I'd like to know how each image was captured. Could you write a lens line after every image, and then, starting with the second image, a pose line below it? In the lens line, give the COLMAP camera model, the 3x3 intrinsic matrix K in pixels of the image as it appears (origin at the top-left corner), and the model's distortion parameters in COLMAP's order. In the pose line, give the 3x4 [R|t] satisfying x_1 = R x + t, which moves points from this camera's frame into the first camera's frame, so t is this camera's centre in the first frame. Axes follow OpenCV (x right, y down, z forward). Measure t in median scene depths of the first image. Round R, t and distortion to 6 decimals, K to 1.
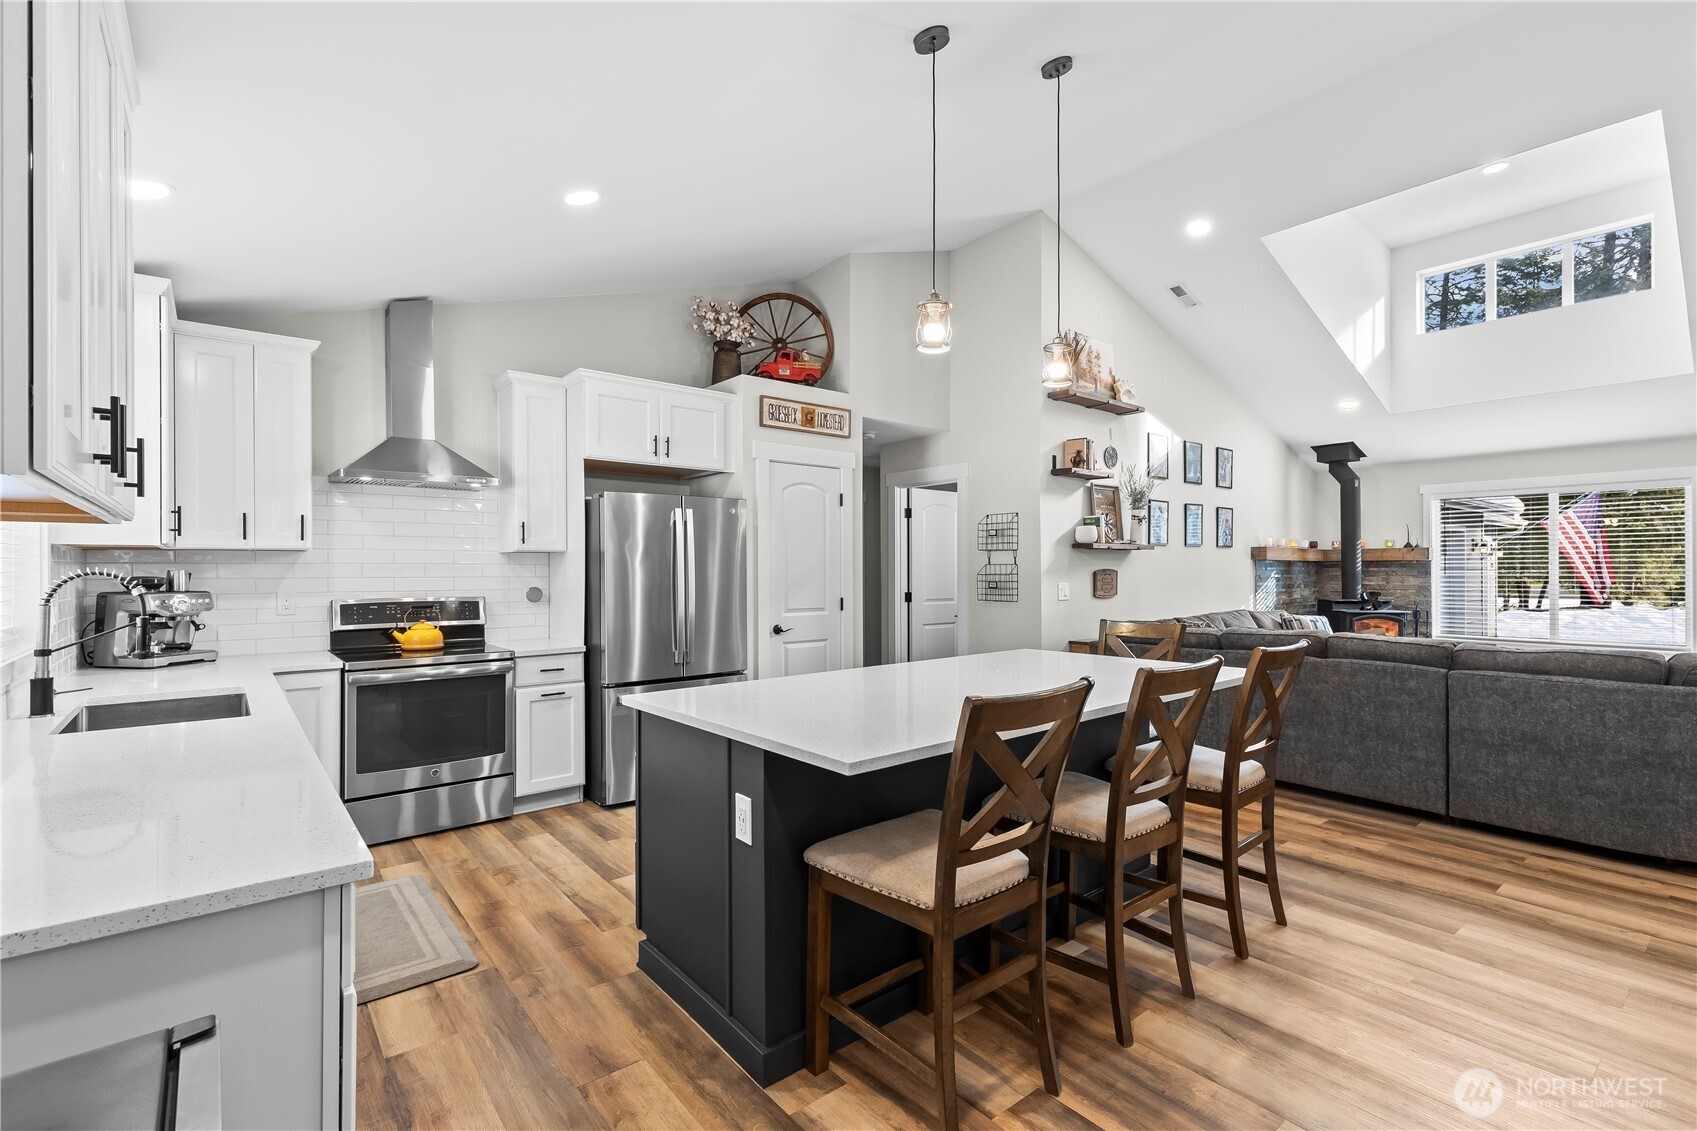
lens RADIAL K [[768.6, 0, 849.8], [0, 768.6, 559.5], [0, 0, 1]] dist [0.002239, -0.000970]
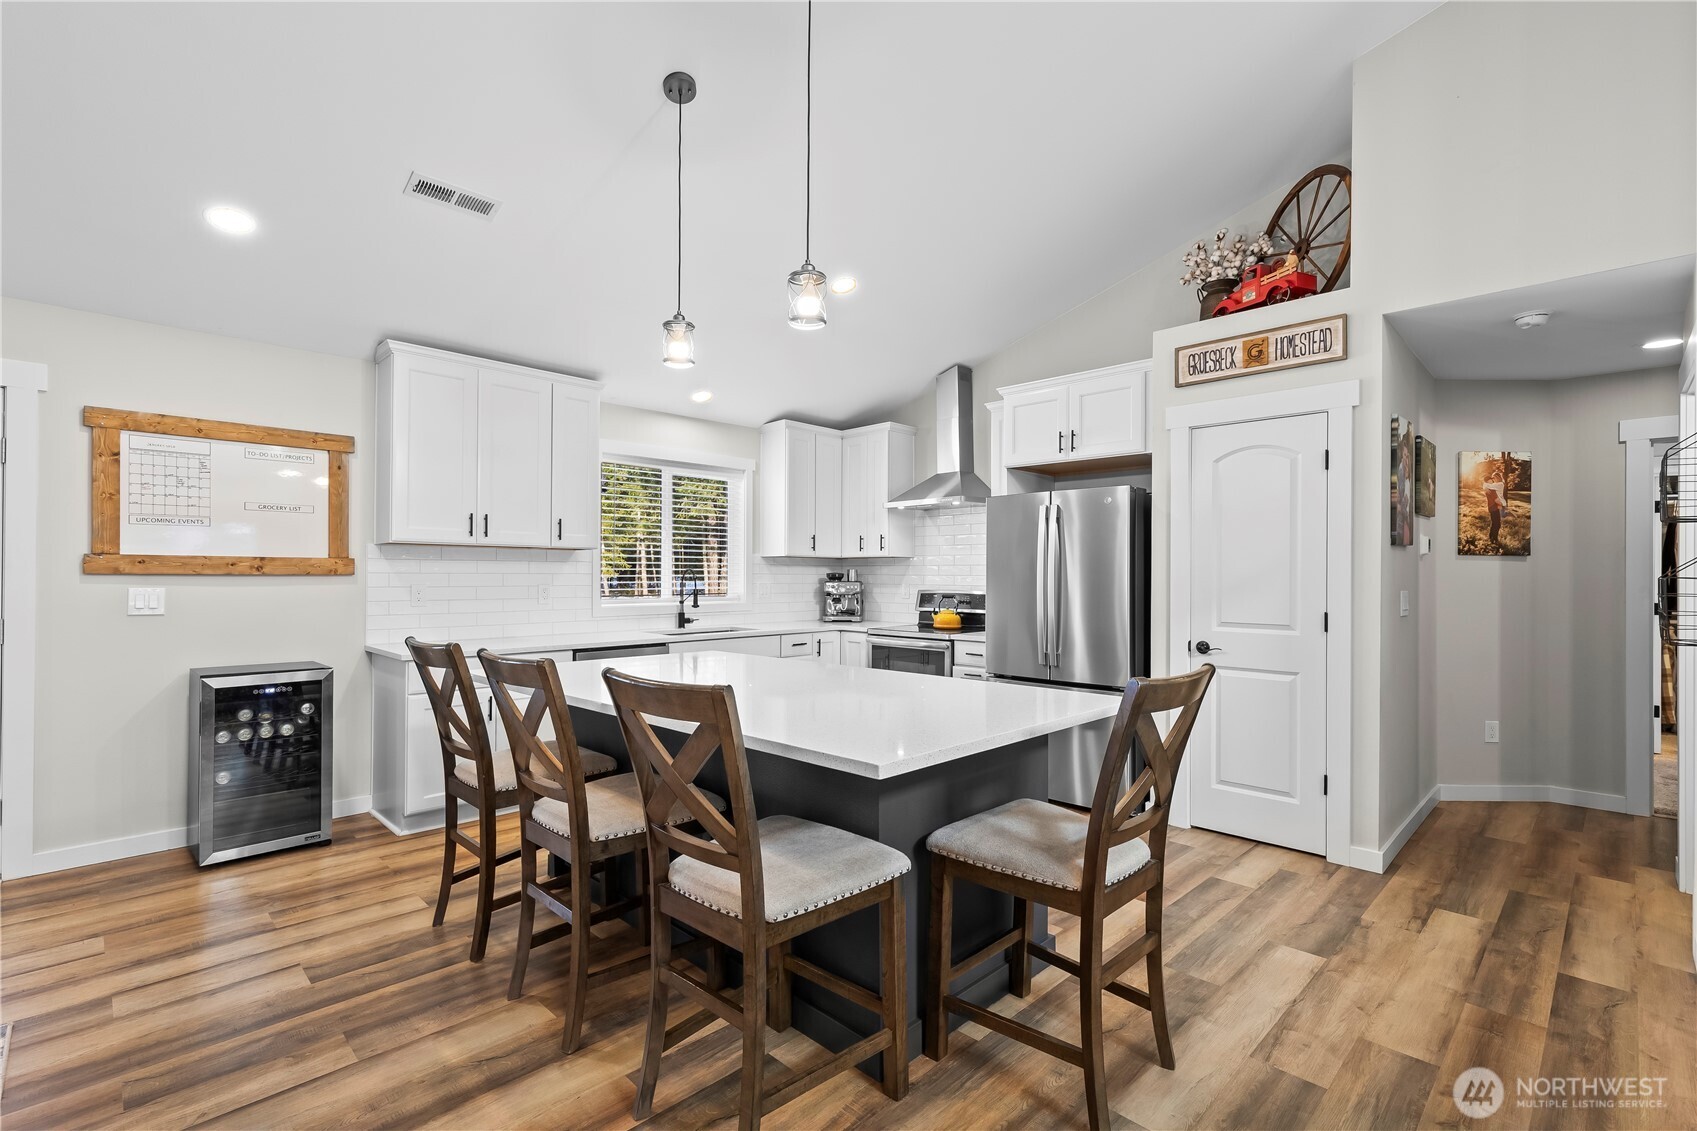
lens RADIAL K [[768.6, 0, 857.6], [0, 768.6, 574.8], [0, 0, 1]] dist [0.002239, -0.000970]
pose [[0.111409, 0.001127, -0.993774, 0.753218], [0.004878, 0.999987, 0.001681, 0.019716], [0.993763, -0.005035, 0.111402, 0.692620]]
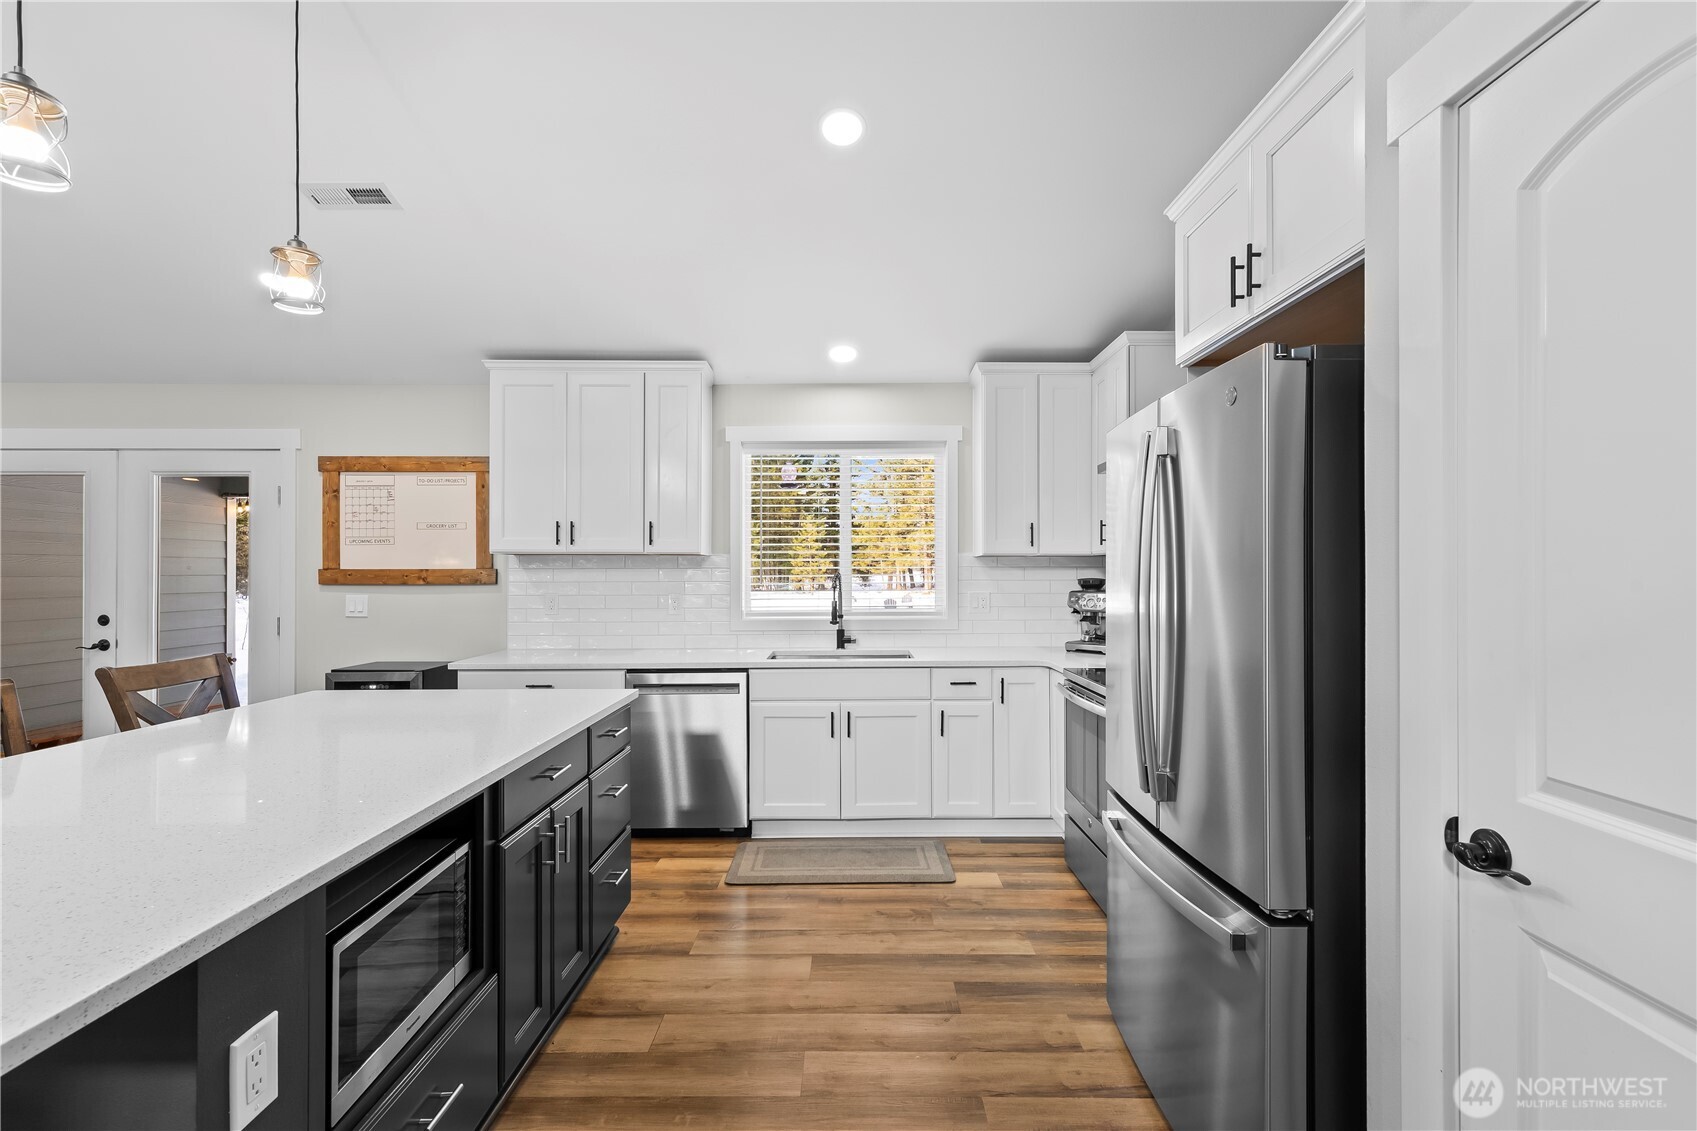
lens RADIAL K [[768.6, 0, 849.9], [0, 768.6, 568.9], [0, 0, 1]] dist [0.002239, -0.000970]
pose [[-0.632116, -0.001629, -0.774872, 0.228065], [0.010174, 0.999894, -0.010402, 0.013502], [0.774807, -0.014459, -0.632033, 1.202834]]
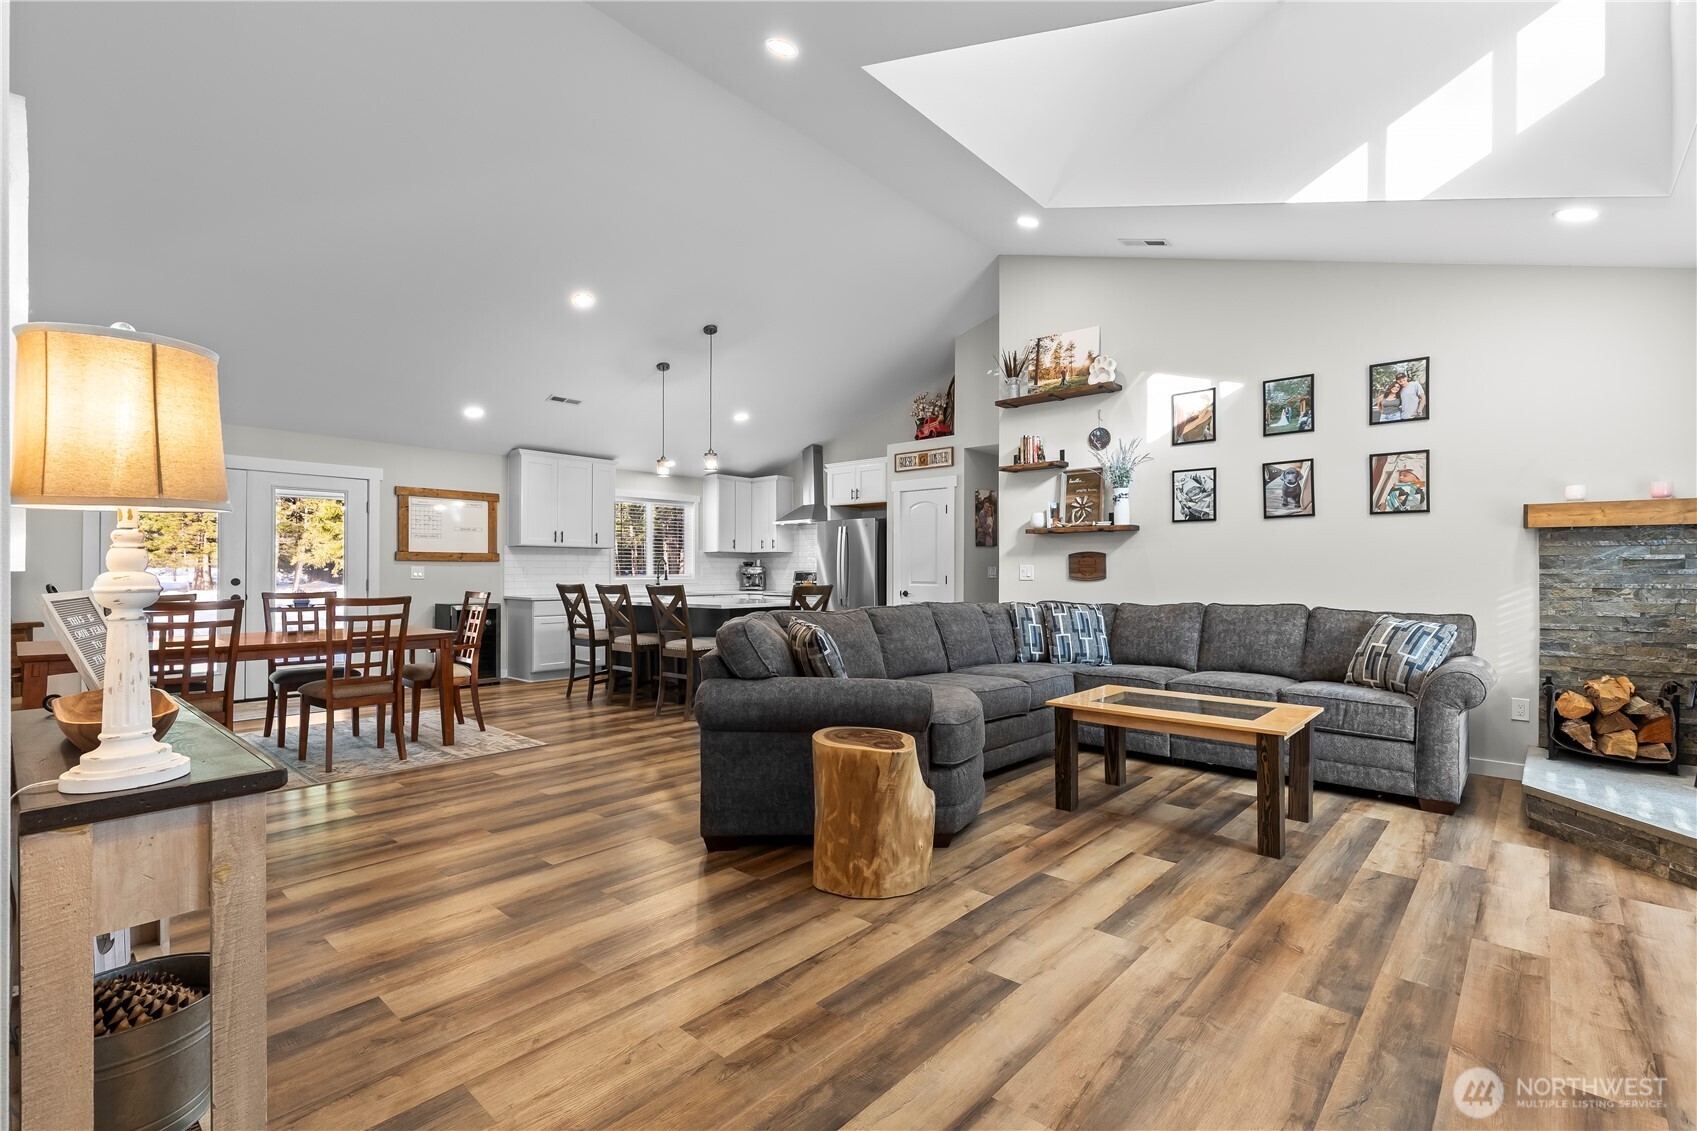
lens RADIAL K [[768.6, 0, 859.5], [0, 768.6, 570.8], [0, 0, 1]] dist [0.002239, -0.000970]
pose [[0.164075, -0.000565, -0.986448, 1.825629], [0.008147, 0.999967, 0.000783, 0.048996], [0.986414, -0.008165, 0.164074, 0.761714]]
